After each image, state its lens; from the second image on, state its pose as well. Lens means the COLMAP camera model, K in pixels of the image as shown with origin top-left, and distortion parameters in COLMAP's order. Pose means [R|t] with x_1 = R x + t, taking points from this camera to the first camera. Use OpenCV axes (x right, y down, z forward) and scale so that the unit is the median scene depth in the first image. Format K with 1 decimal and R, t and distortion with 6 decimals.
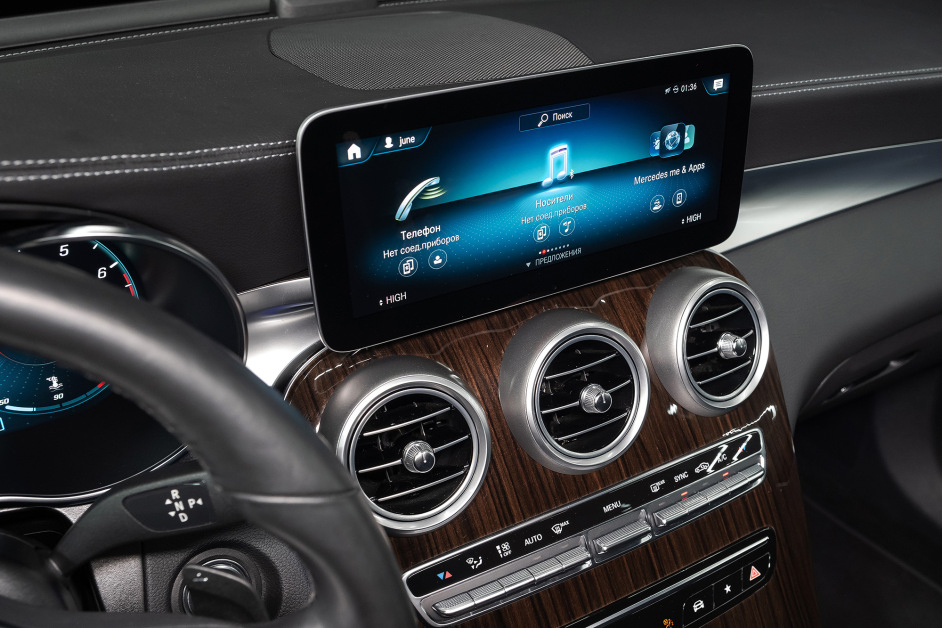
lens RADIAL K [[916.5, 0, 491.8], [0, 916.5, 297.0], [0, 0, 1]] dist [-0.033305, 0.000000]
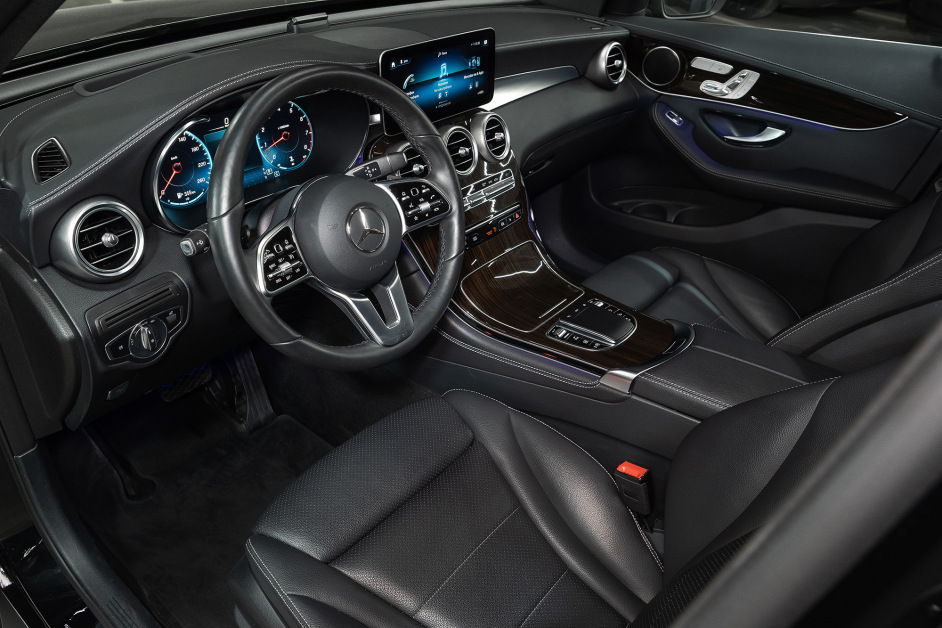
lens RADIAL K [[679.6, 0, 432.1], [0, 679.6, 331.0], [0, 0, 1]] dist [-0.020724, 0.015754]
pose [[0.948809, -0.171848, 0.265010, -0.663718], [0.147590, 0.983020, 0.109038, 0.424739], [-0.279248, -0.064343, 0.958061, -1.120326]]
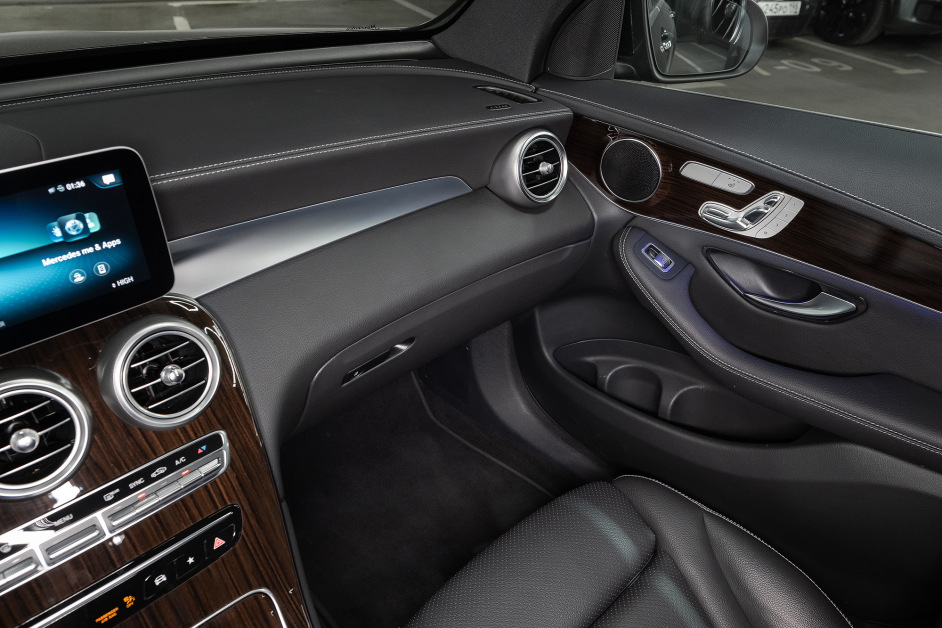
lens RADIAL K [[679.6, 0, 486.3], [0, 679.6, 295.6], [0, 0, 1]] dist [-0.020724, 0.015754]
pose [[0.969406, -0.119087, 0.214641, 0.542444], [0.113221, 0.992786, 0.039466, -0.050240], [-0.217793, -0.013957, 0.975895, -0.035835]]
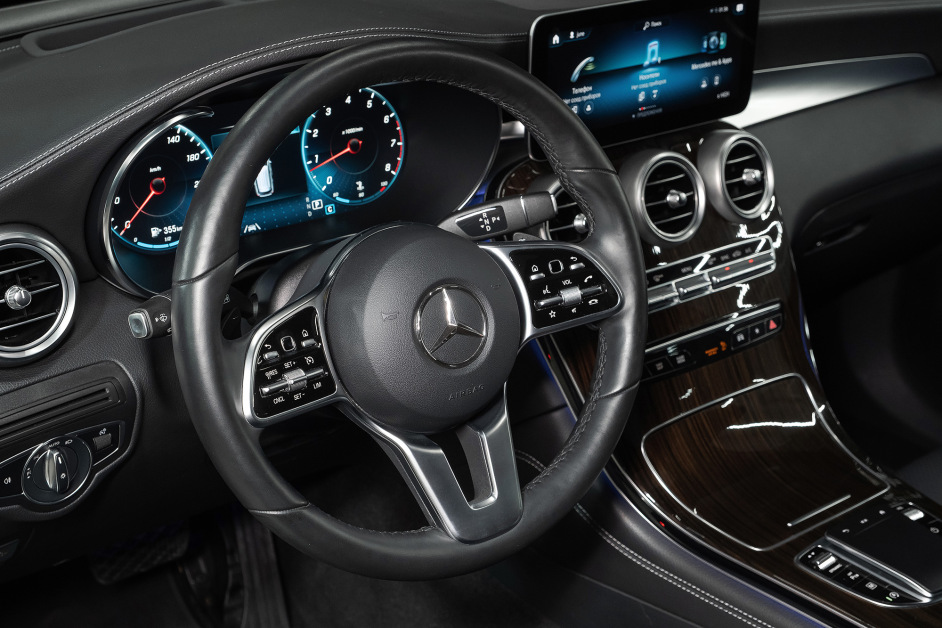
lens RADIAL K [[1294.0, 0, 443.0], [0, 1294.0, 316.3], [0, 0, 1]] dist [-0.002672, 0.000000]
pose [[0.994459, -0.028122, 0.101297, -0.528558], [0.032947, 0.998385, -0.046279, 0.406247], [-0.099832, 0.049360, 0.993779, -1.212775]]
